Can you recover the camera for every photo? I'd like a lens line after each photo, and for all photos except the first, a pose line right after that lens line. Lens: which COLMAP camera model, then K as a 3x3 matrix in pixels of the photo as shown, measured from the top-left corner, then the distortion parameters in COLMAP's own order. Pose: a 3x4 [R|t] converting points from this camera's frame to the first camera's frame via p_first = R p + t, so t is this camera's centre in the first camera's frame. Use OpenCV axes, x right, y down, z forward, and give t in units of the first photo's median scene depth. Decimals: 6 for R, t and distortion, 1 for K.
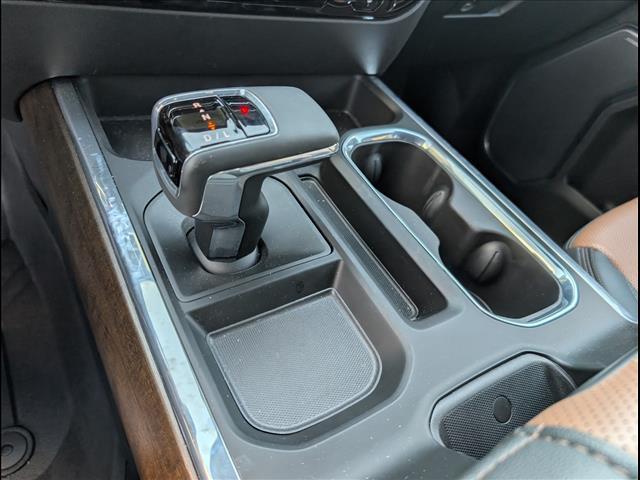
lens RADIAL K [[450.2, 0, 320.0], [0, 450.2, 240.0], [0, 0, 1]] dist [-0.004983, -0.002786]
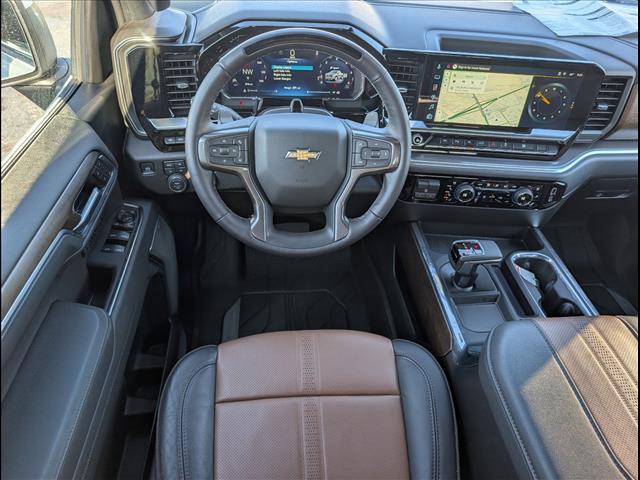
lens RADIAL K [[450.2, 0, 320.0], [0, 450.2, 240.0], [0, 0, 1]] dist [-0.004983, -0.002786]
pose [[0.884792, 0.131573, -0.447026, 0.279657], [-0.204859, 0.971464, -0.119545, 0.303416], [0.418541, 0.197349, 0.886497, -2.310145]]
